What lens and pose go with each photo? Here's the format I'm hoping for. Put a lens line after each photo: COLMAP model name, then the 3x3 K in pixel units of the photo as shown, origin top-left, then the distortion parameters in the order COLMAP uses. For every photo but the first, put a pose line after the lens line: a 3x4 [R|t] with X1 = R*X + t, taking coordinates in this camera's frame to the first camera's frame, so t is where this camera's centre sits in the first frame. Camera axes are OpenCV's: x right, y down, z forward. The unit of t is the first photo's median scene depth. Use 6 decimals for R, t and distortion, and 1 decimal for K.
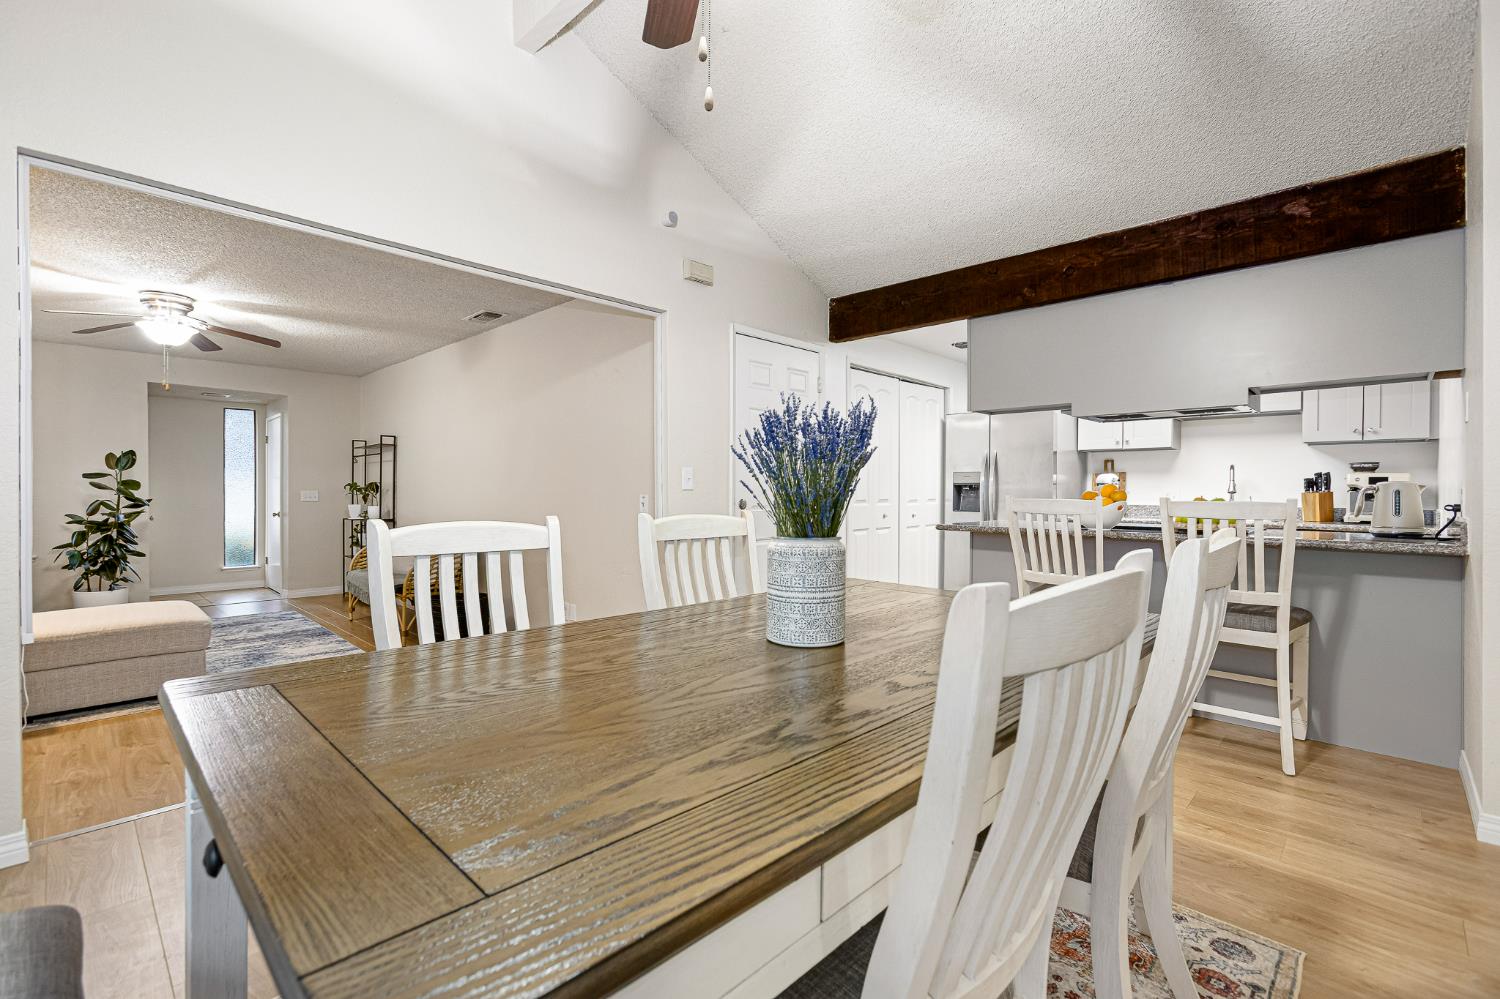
lens RADIAL K [[671.0, 0, 743.9], [0, 671.0, 493.5], [0, 0, 1]] dist [-0.002035, -0.000503]
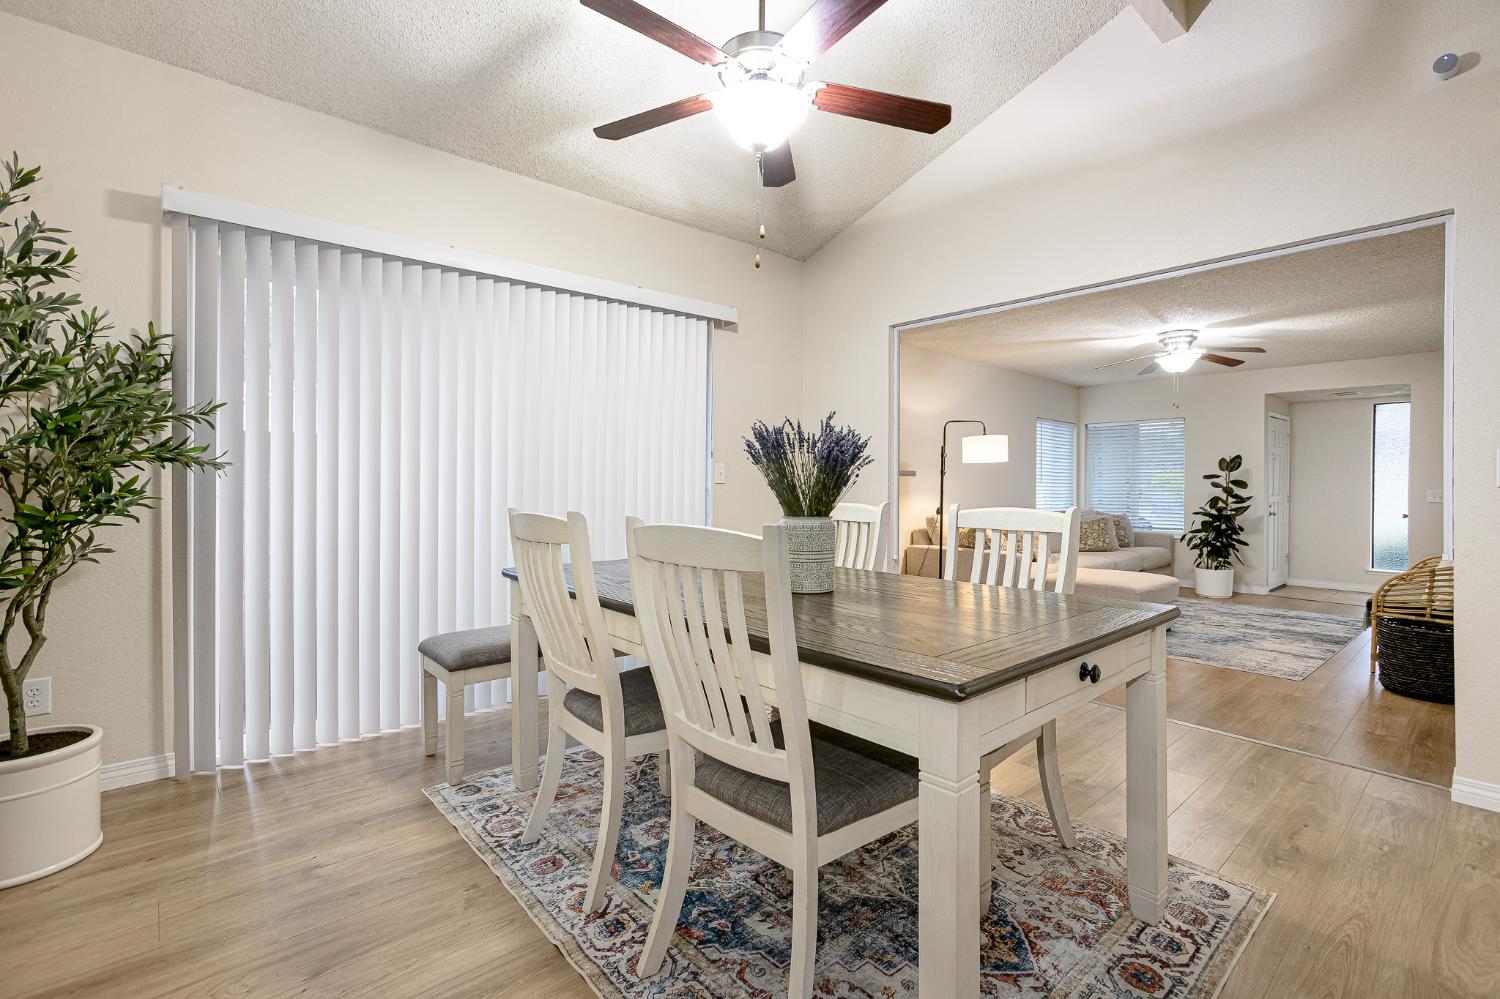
lens RADIAL K [[671.0, 0, 743.9], [0, 671.0, 493.5], [0, 0, 1]] dist [-0.002035, -0.000503]
pose [[-0.076216, 0.006131, -0.997072, 0.346117], [-0.006683, 0.999955, 0.006660, 0.001456], [0.997069, 0.007171, -0.076172, 0.221026]]
